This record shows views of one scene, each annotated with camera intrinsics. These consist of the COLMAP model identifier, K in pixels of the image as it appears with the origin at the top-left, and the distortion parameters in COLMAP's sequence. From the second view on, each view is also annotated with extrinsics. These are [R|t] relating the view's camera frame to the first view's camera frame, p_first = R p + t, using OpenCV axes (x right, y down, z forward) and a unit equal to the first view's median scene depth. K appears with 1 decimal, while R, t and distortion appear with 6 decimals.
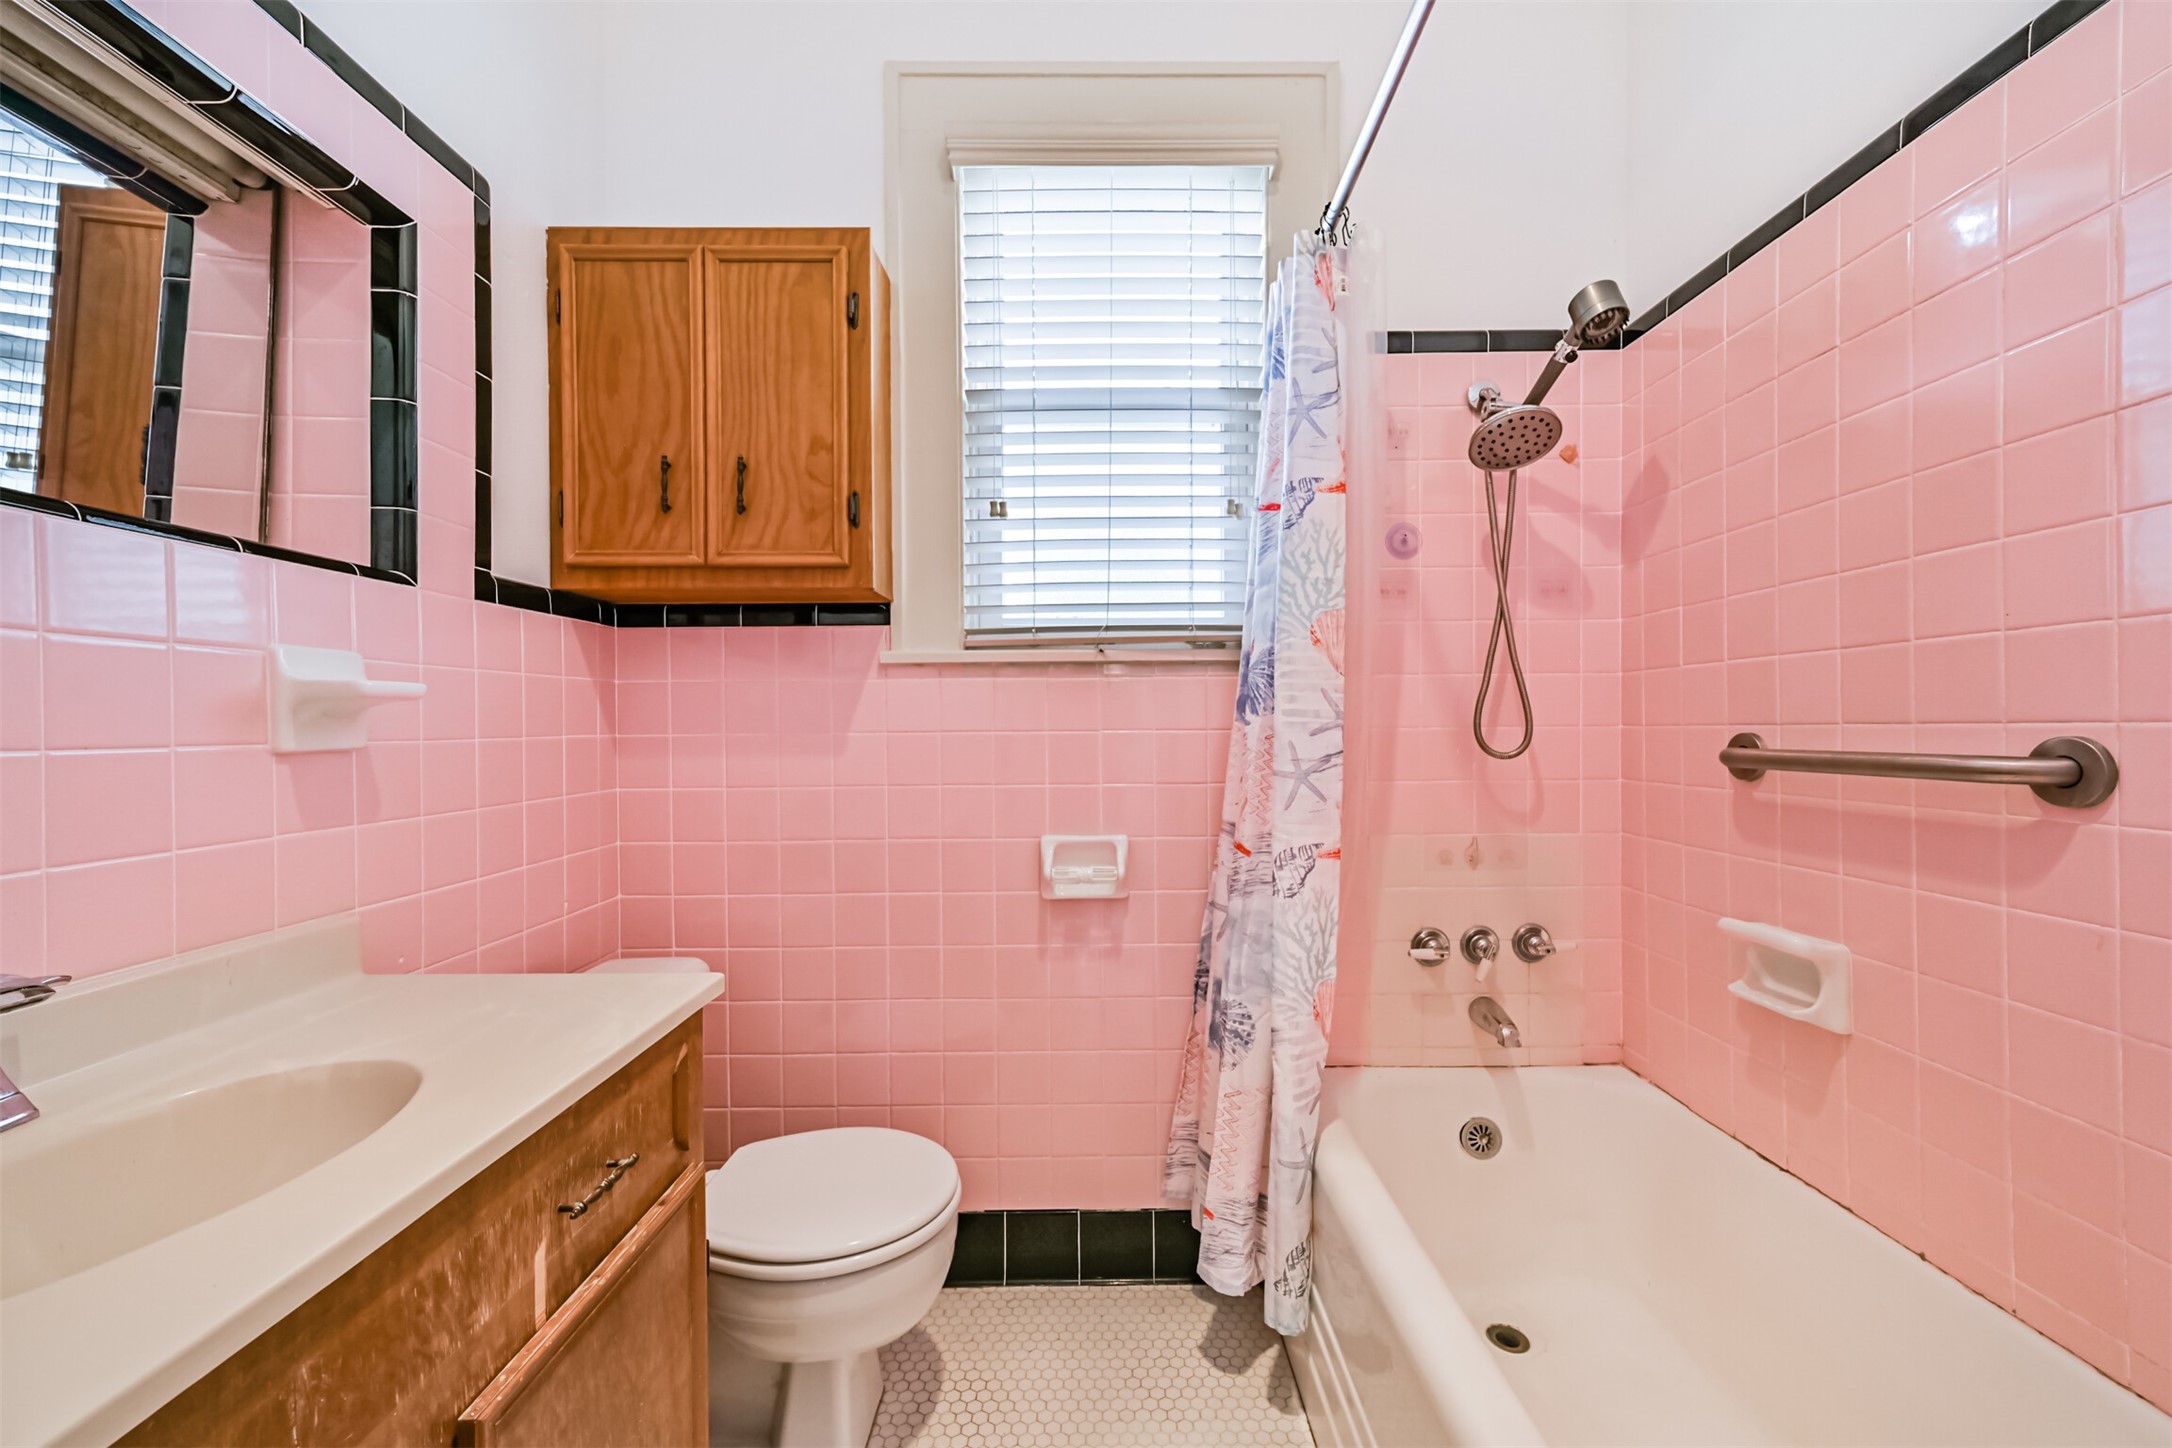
lens RADIAL K [[871.2, 0, 1102.7], [0, 871.2, 719.9], [0, 0, 1]] dist [-0.000874, 0.000678]
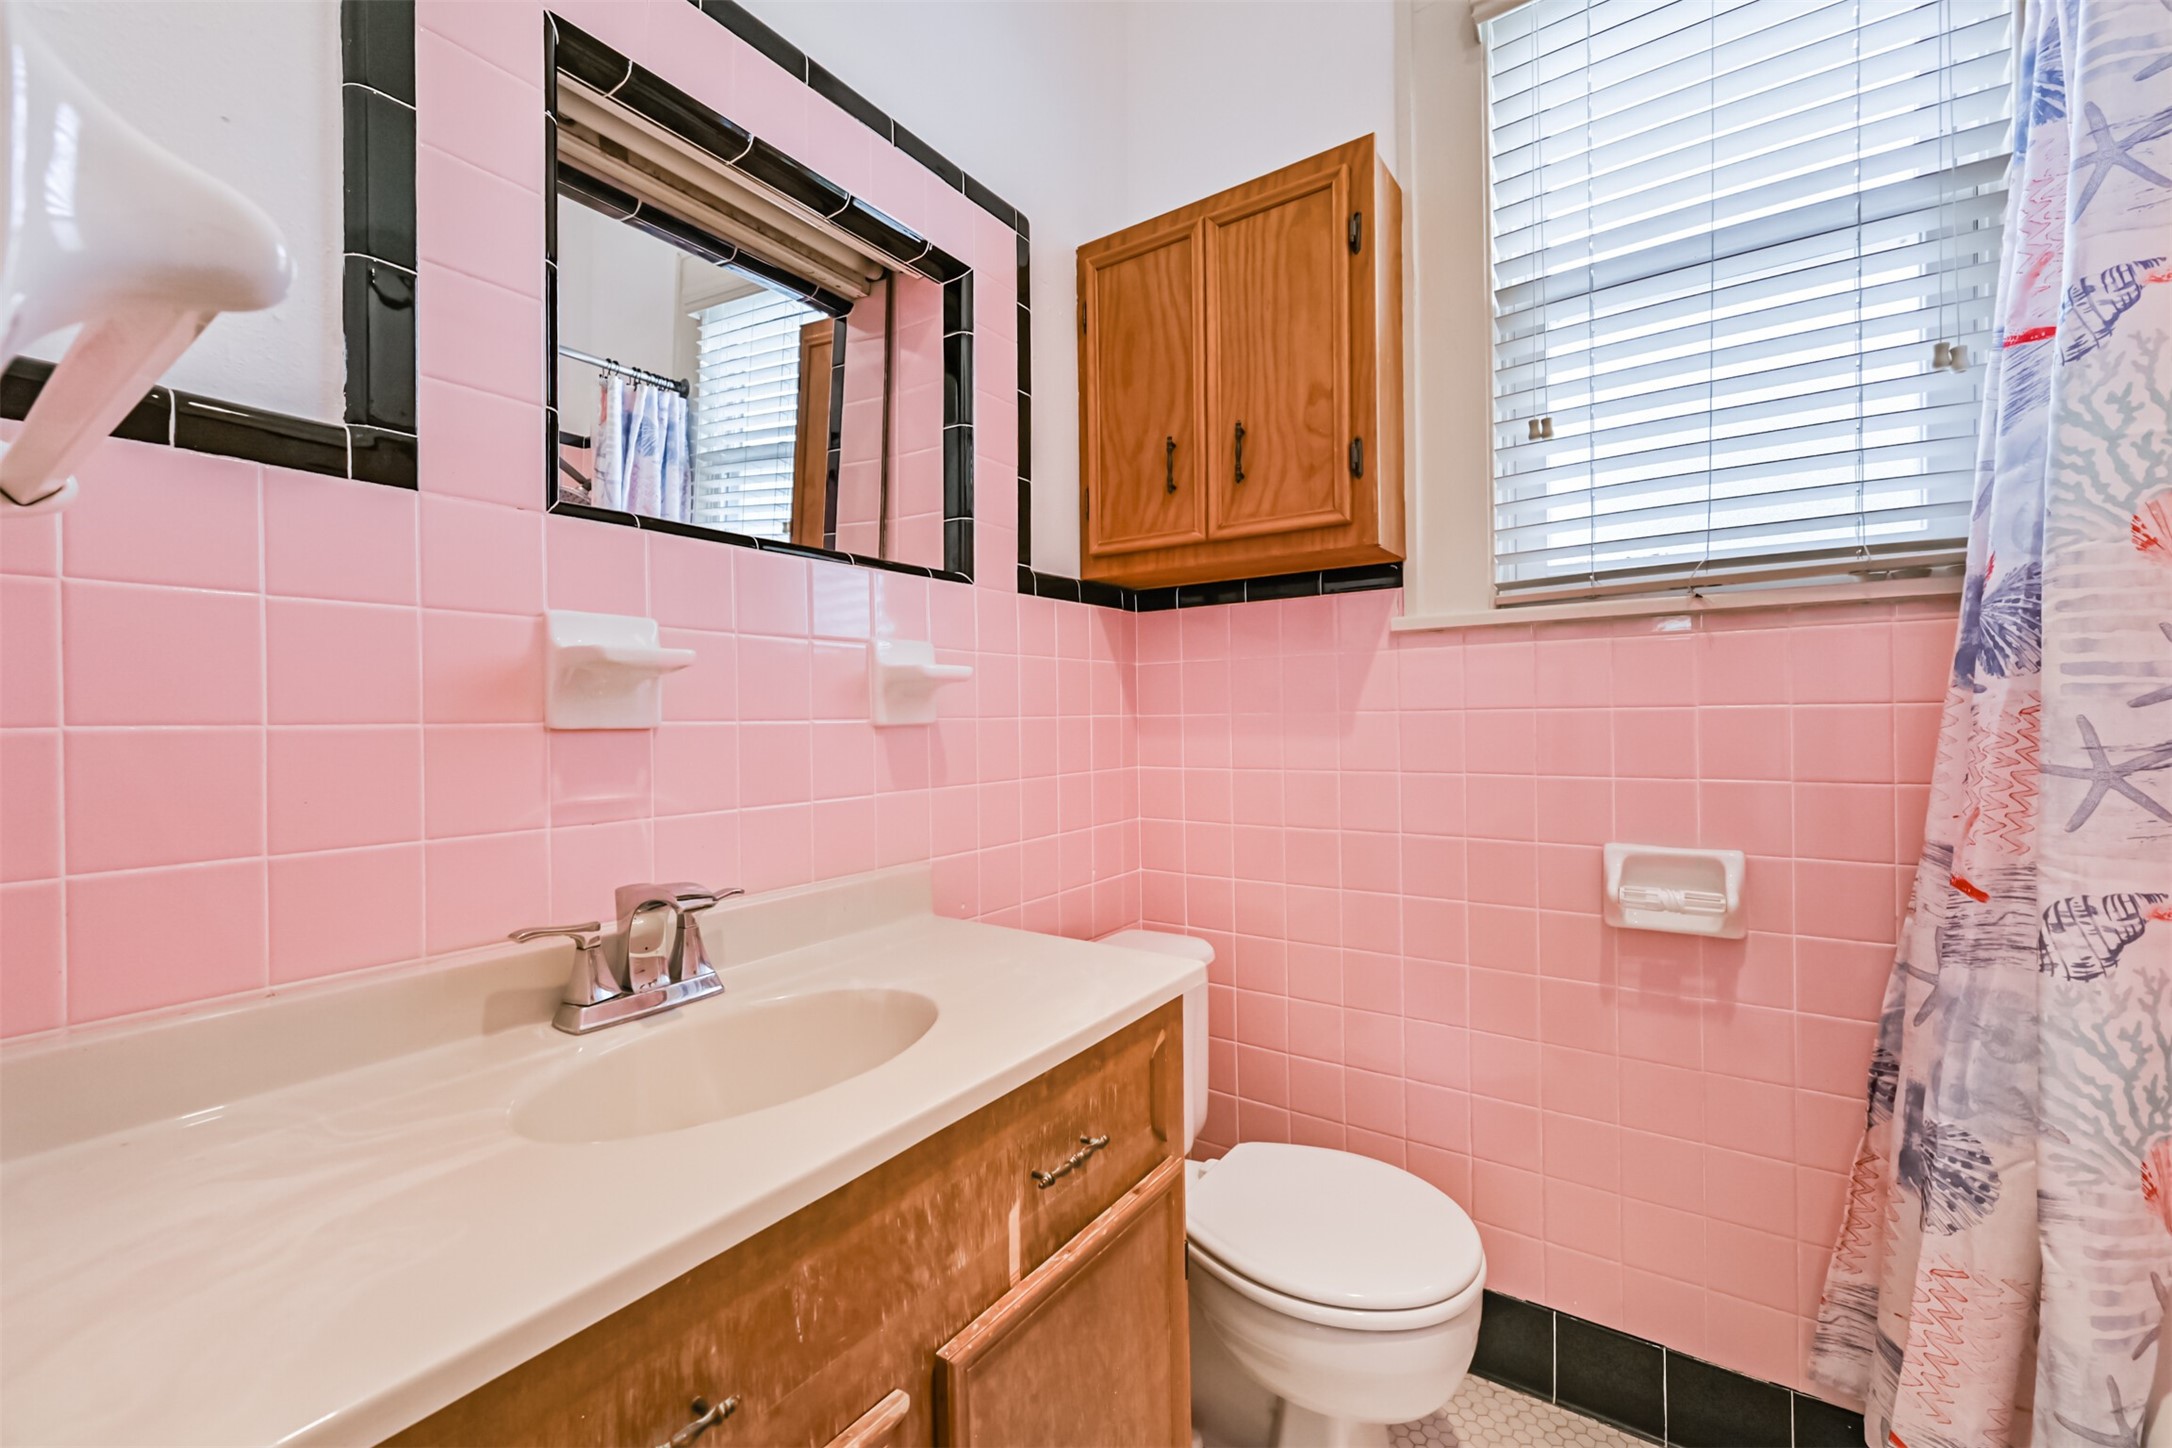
lens RADIAL K [[871.2, 0, 1102.7], [0, 871.2, 719.9], [0, 0, 1]] dist [-0.000874, 0.000678]
pose [[0.814603, -0.003740, -0.580007, 0.016748], [0.009078, 0.999939, 0.006302, 0.017175], [0.579948, -0.010399, 0.814587, 0.130889]]
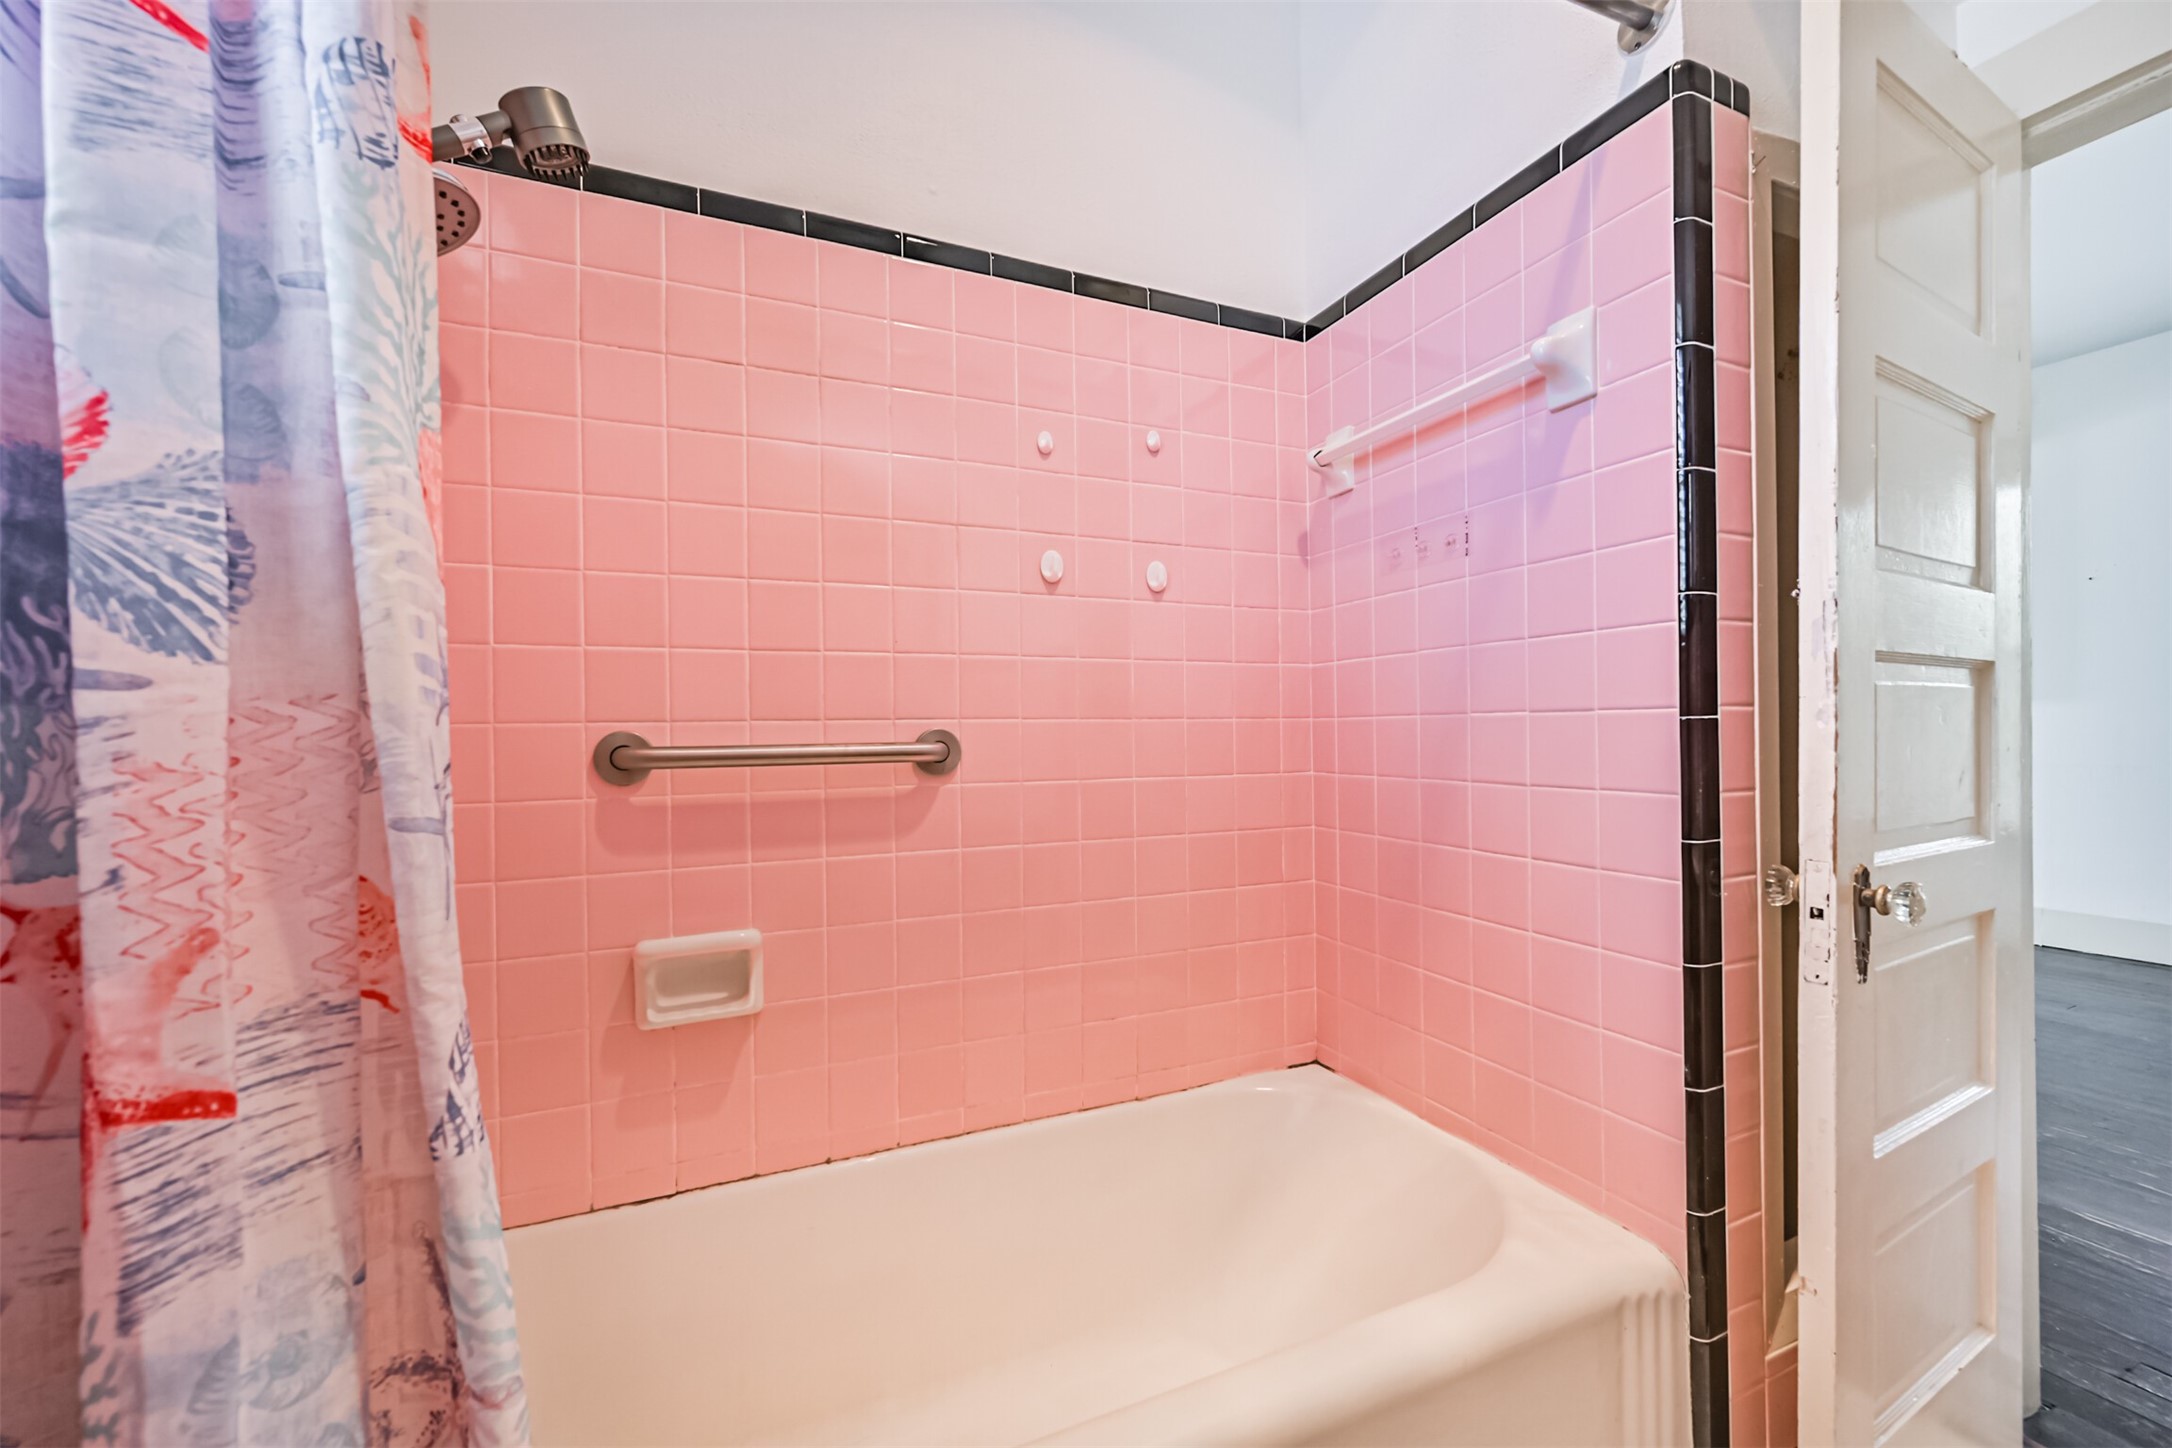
lens RADIAL K [[868.5, 0, 1083.9], [0, 868.5, 733.7], [0, 0, 1]] dist [-0.000472, 0.000089]
pose [[-0.388417, 0.009798, 0.921431, -0.244414], [0.008384, 0.999940, -0.007099, 0.027217], [-0.921445, 0.004968, -0.388476, 0.891590]]
